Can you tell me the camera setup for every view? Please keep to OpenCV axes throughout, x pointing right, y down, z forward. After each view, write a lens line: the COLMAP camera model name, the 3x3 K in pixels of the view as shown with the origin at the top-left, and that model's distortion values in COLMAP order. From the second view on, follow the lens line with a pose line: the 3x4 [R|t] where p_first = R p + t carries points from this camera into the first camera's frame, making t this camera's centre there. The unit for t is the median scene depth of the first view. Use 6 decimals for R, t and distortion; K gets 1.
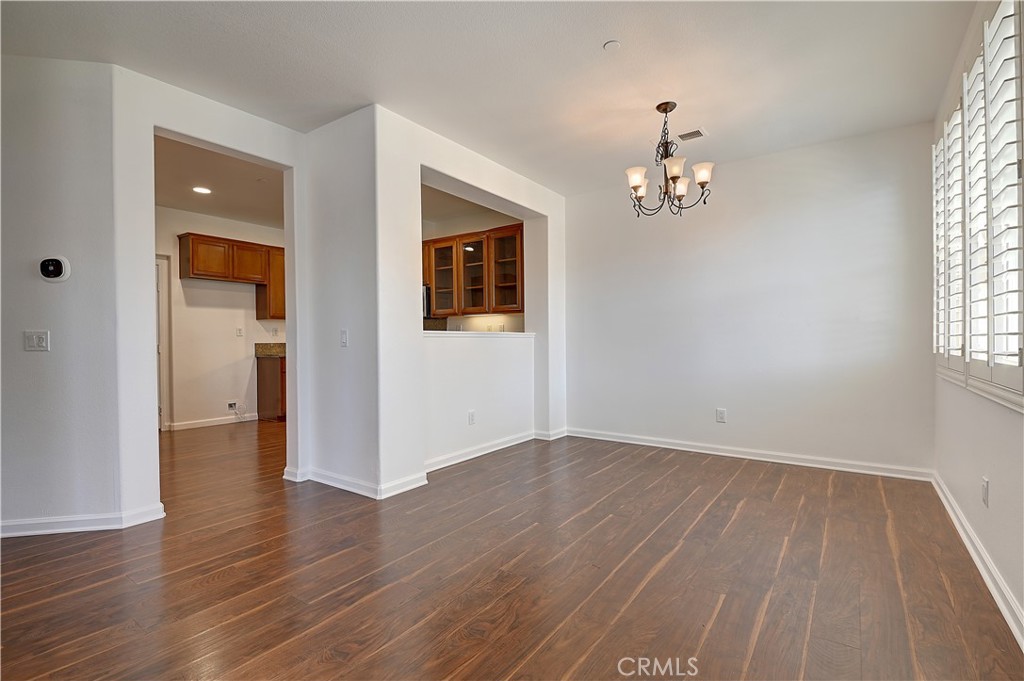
lens RADIAL K [[473.2, 0, 515.1], [0, 473.2, 343.7], [0, 0, 1]] dist [0.003408, -0.000007]
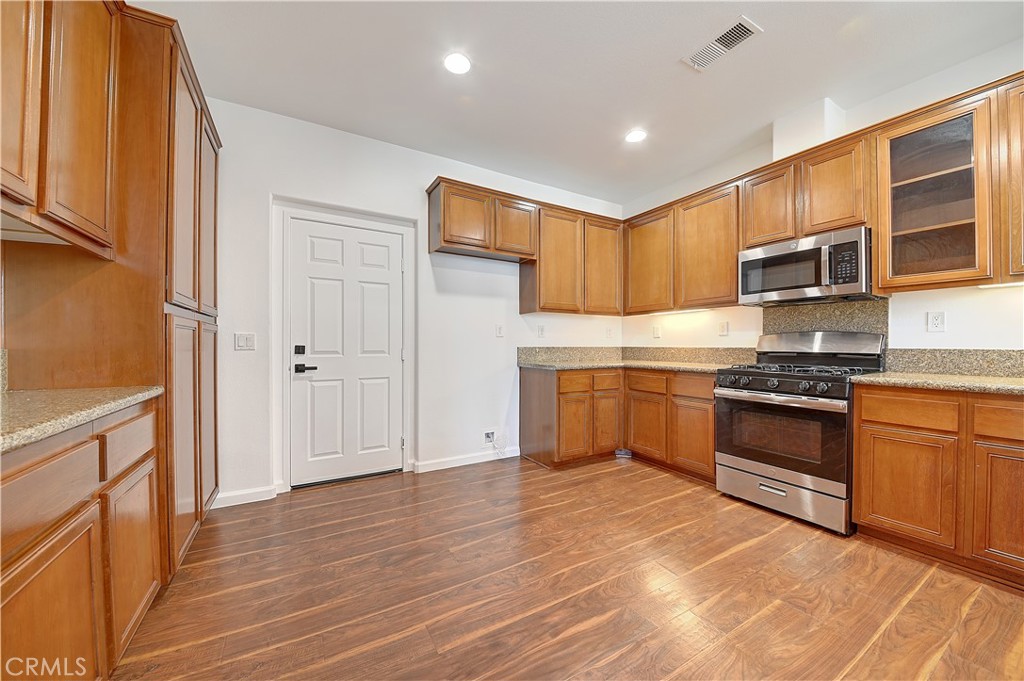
lens RADIAL K [[376.5, 0, 514.7], [0, 376.5, 345.0], [0, 0, 1]] dist [-0.011557, -0.000764]
pose [[0.911943, 0.005022, -0.410286, -0.334223], [-0.010313, 0.999890, -0.010683, 0.001882], [0.410187, 0.013973, 0.911894, 0.504538]]
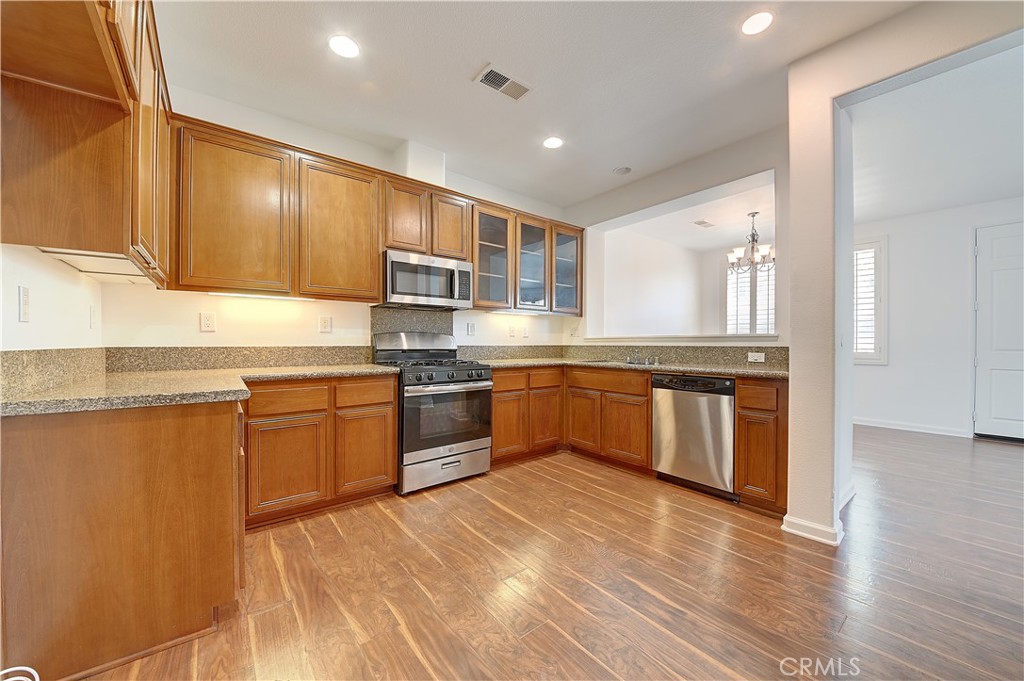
lens RADIAL K [[376.5, 0, 520.8], [0, 376.5, 342.6], [0, 0, 1]] dist [-0.011557, -0.000764]
pose [[0.252390, 0.002824, 0.967621, -0.665387], [0.013793, 0.999884, -0.006516, -0.001249], [-0.967527, 0.014991, 0.252322, 0.759499]]
